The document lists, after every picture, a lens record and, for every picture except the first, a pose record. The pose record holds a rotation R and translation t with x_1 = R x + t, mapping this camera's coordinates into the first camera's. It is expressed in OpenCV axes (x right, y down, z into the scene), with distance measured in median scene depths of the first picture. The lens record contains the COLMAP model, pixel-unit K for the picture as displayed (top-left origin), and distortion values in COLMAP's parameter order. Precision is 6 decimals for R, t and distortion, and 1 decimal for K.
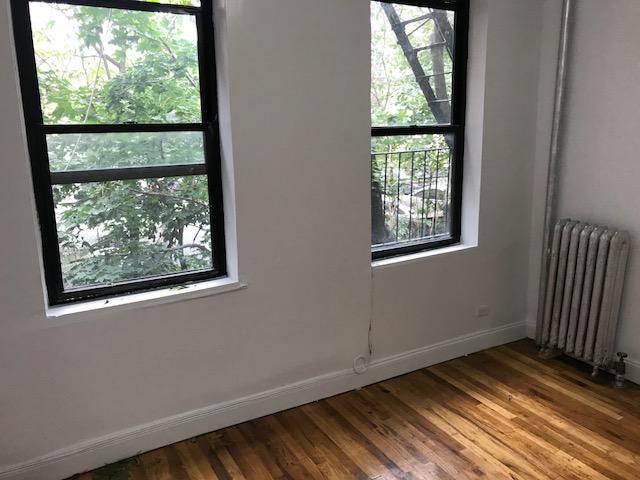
lens RADIAL K [[529.1, 0, 318.3], [0, 529.1, 235.5], [0, 0, 1]] dist [0.017768, -0.018890]
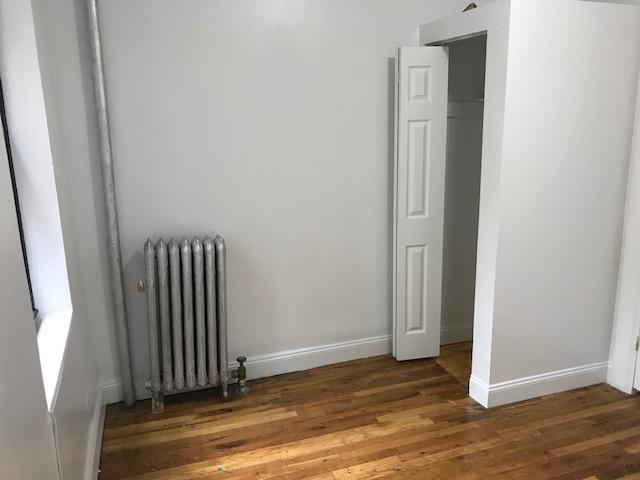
lens RADIAL K [[529.1, 0, 319.4], [0, 529.1, 236.9], [0, 0, 1]] dist [0.017768, -0.018890]
pose [[0.203085, -0.217966, 0.954593, -0.258945], [0.235471, 0.957170, 0.168459, -0.112998], [-0.950426, 0.190567, 0.245712, 0.537536]]
